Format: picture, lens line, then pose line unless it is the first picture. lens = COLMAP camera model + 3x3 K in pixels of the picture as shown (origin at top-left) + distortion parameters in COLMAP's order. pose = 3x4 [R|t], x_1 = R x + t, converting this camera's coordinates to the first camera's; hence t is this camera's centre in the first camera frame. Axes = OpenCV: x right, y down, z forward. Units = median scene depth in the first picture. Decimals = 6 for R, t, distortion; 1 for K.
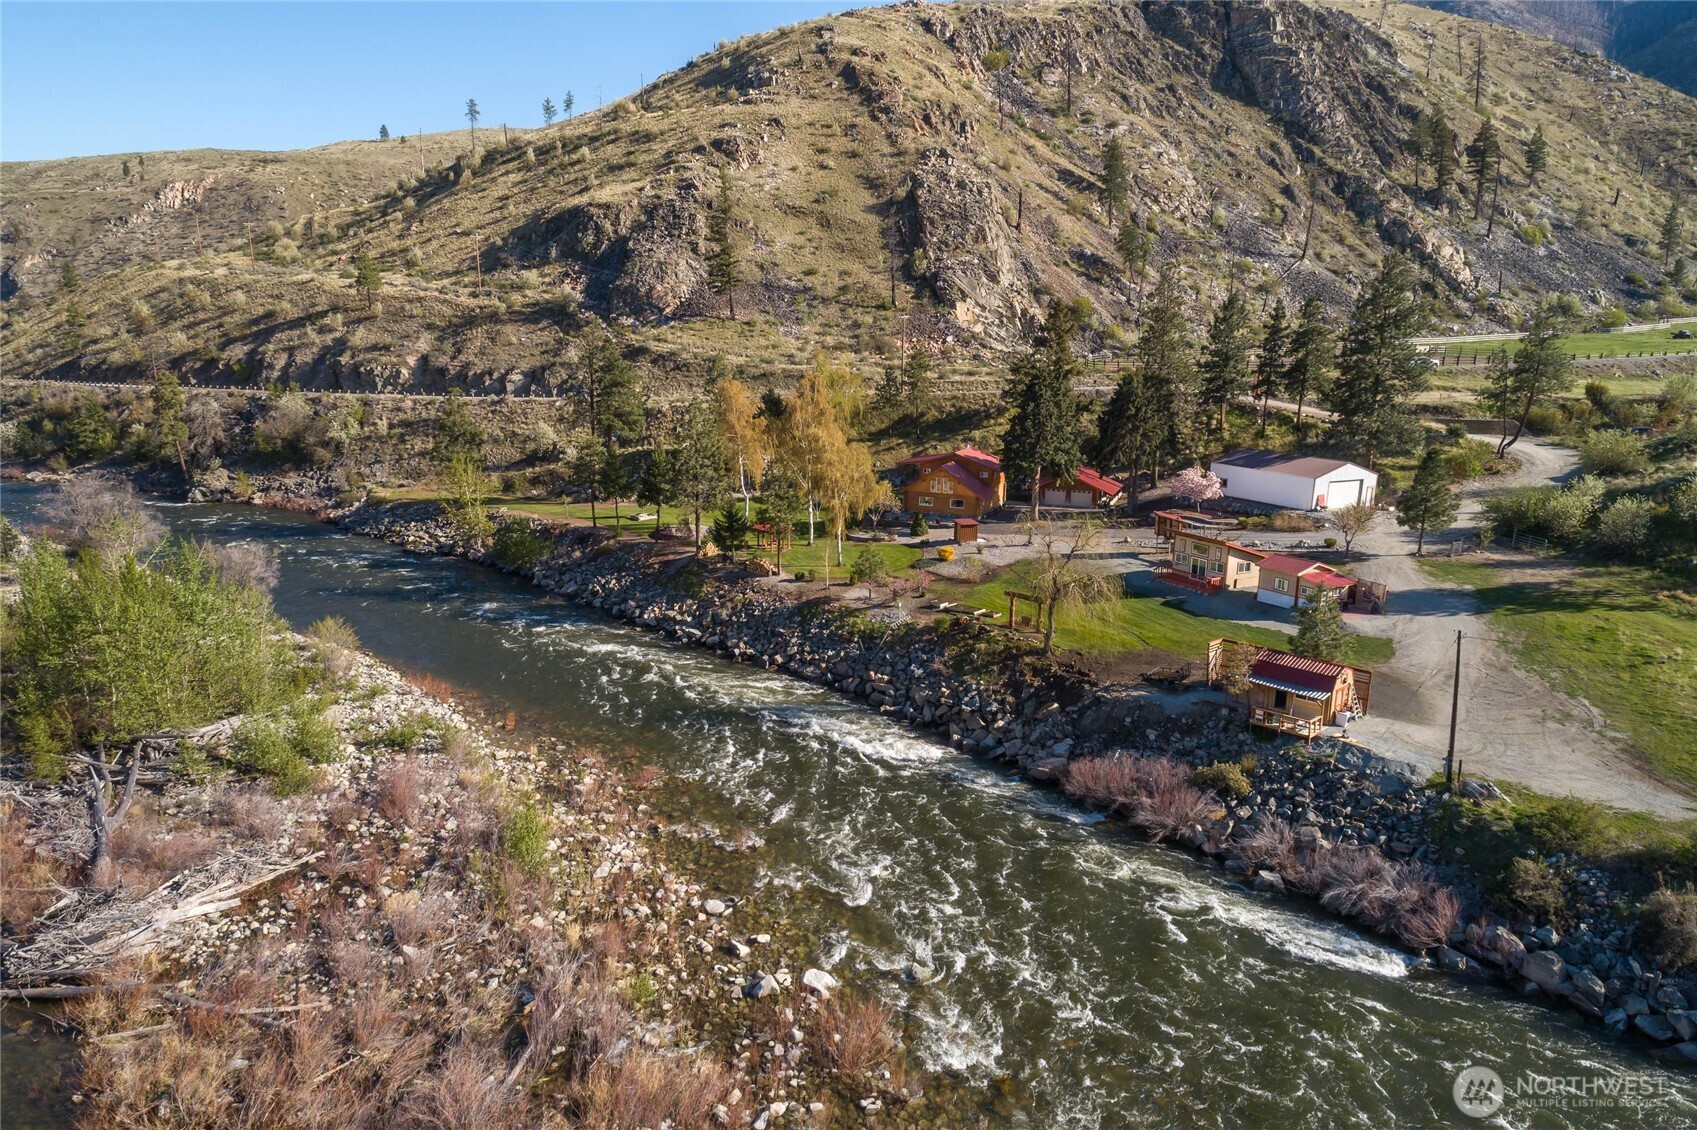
lens RADIAL K [[1090.9, 0, 848.8], [0, 1090.9, 573.8], [0, 0, 1]] dist [0.180137, -0.168748]
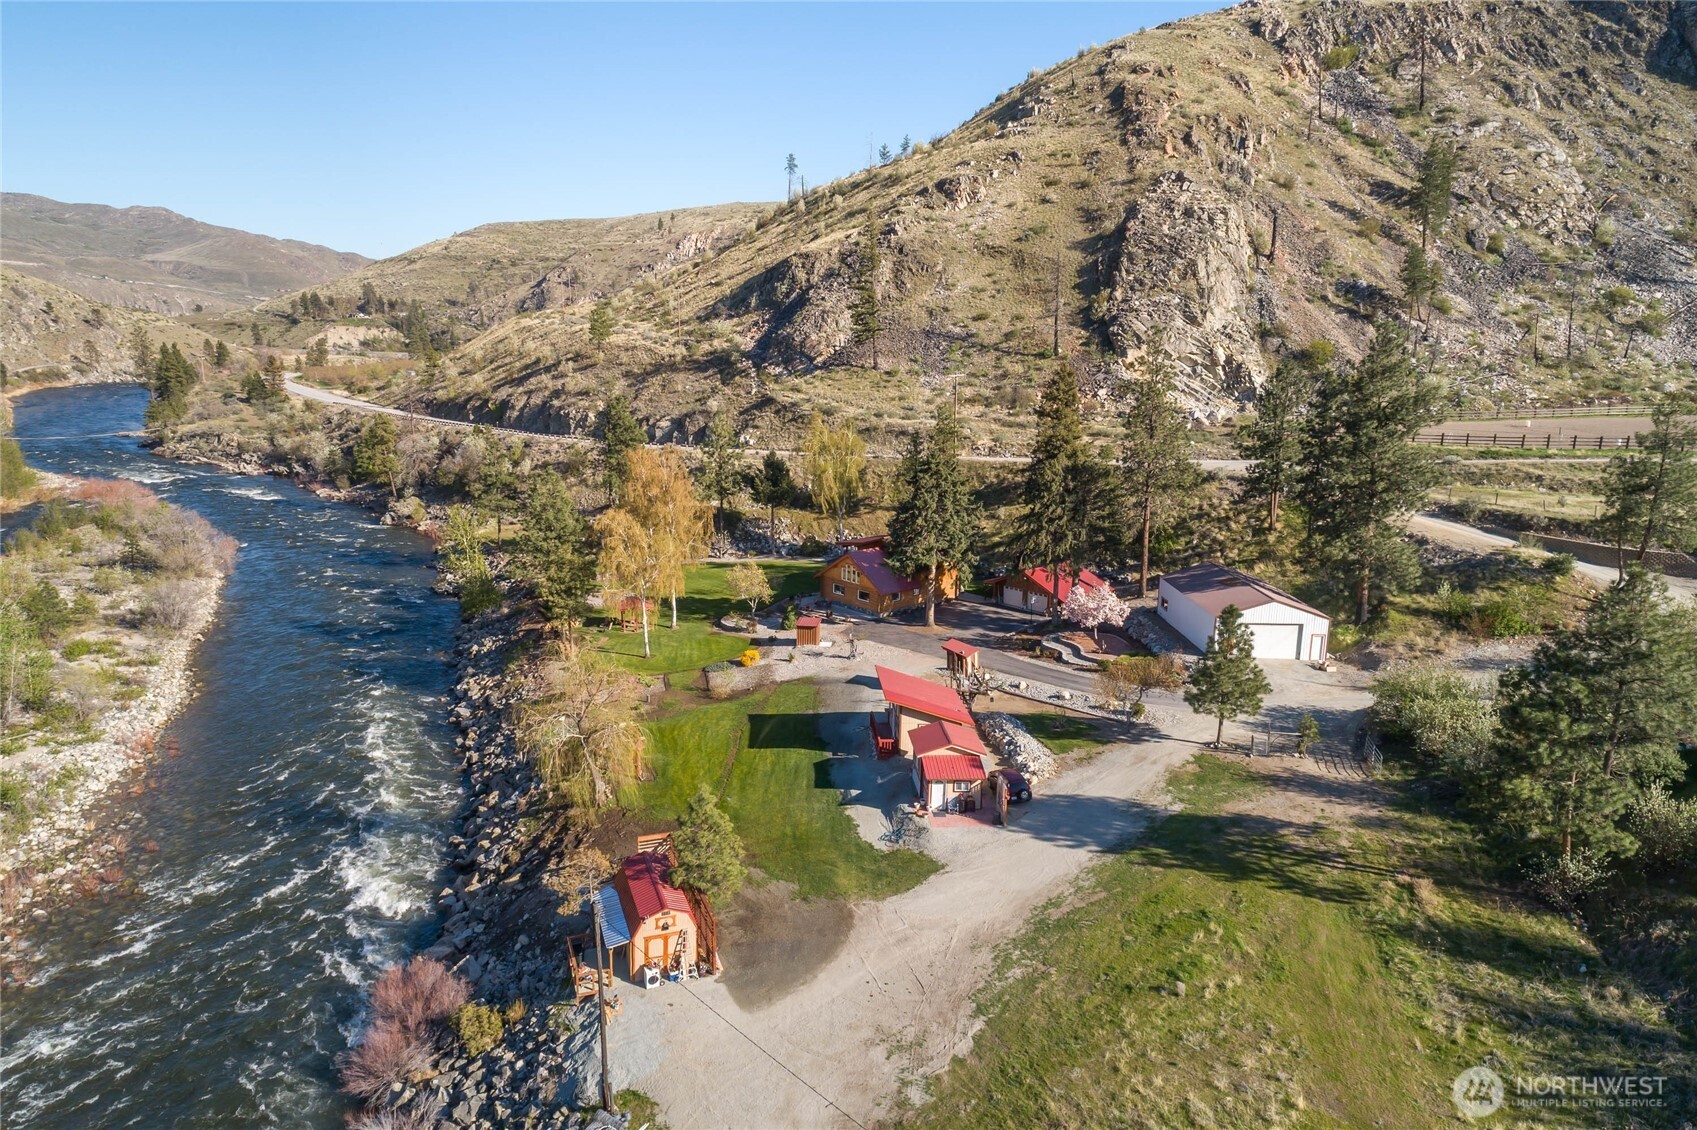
lens RADIAL K [[1090.9, 0, 848.8], [0, 1090.9, 573.8], [0, 0, 1]] dist [0.180137, -0.168748]
pose [[0.909374, 0.089274, -0.406287, 0.213330], [-0.096240, 0.995353, 0.003303, -0.040016], [0.404694, 0.036098, 0.913739, 0.088919]]
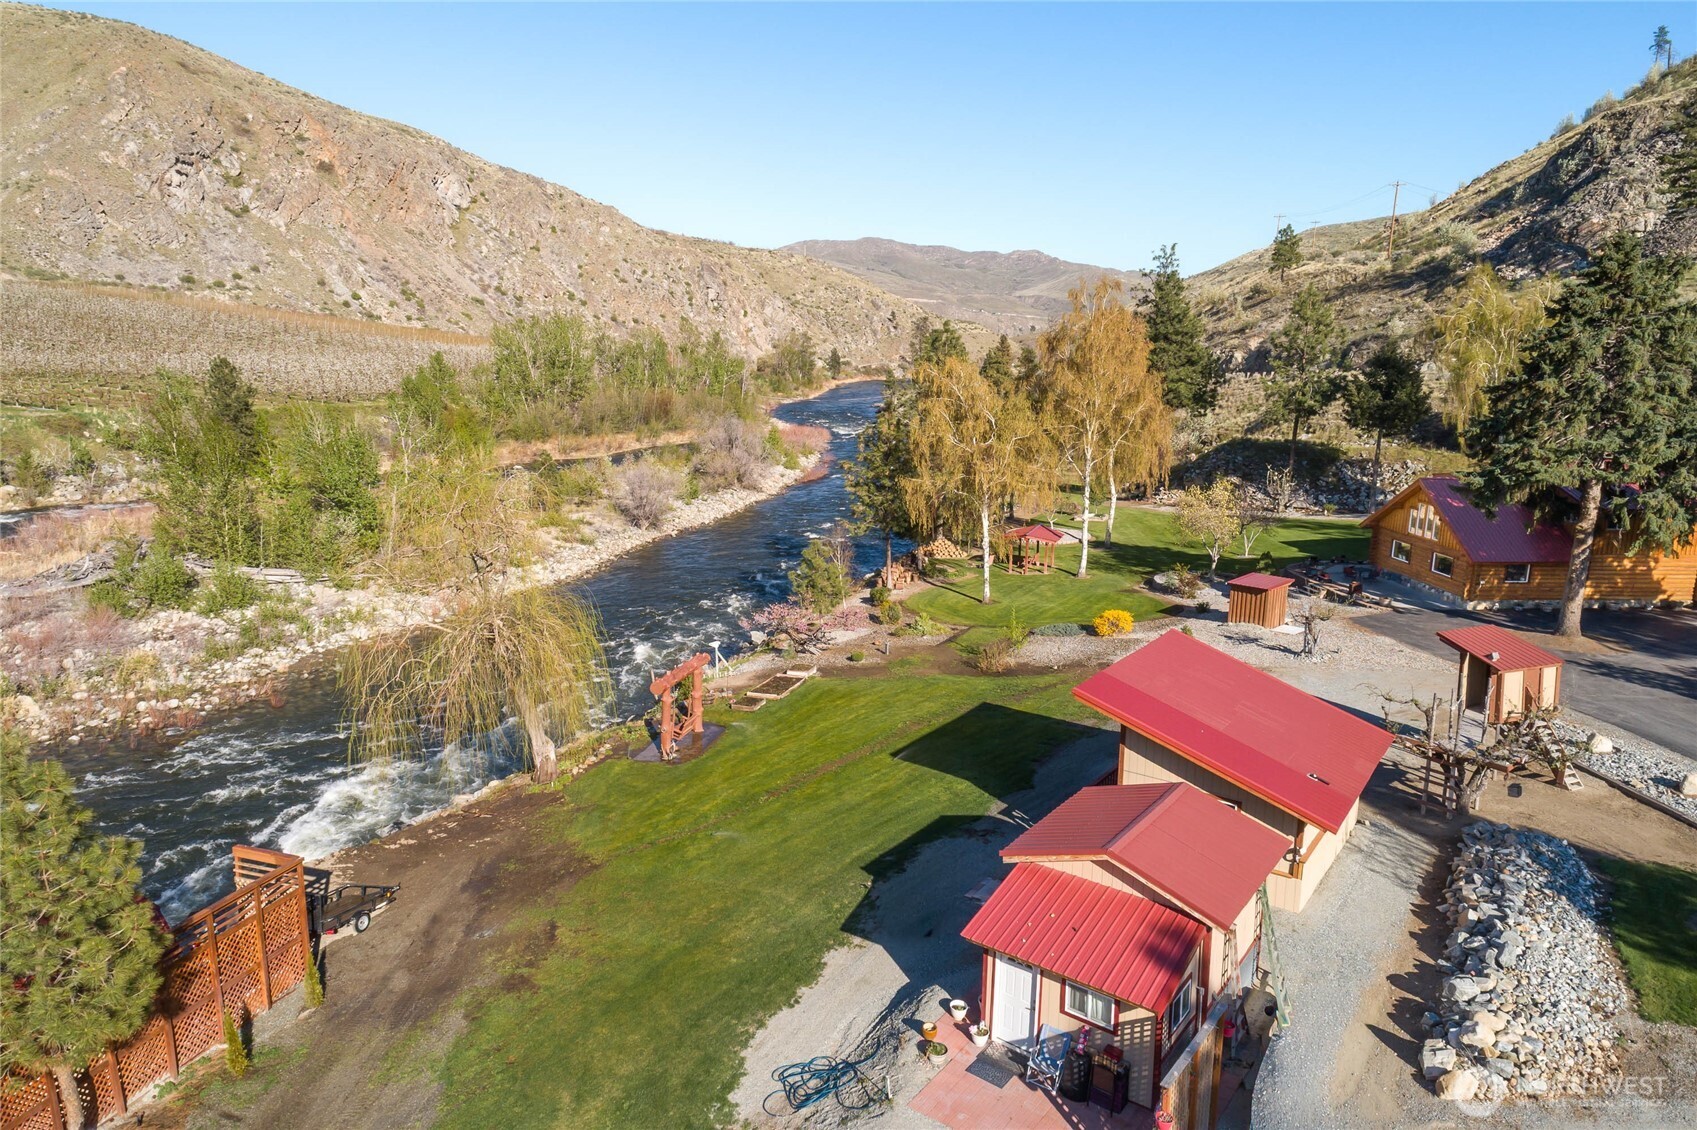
lens RADIAL K [[1090.9, 0, 848.8], [0, 1090.9, 573.8], [0, 0, 1]] dist [0.180137, -0.168748]
pose [[0.436010, 0.176898, -0.882385, 0.192882], [-0.209841, 0.973448, 0.091466, -0.024780], [0.875136, 0.145280, 0.461553, 0.274382]]
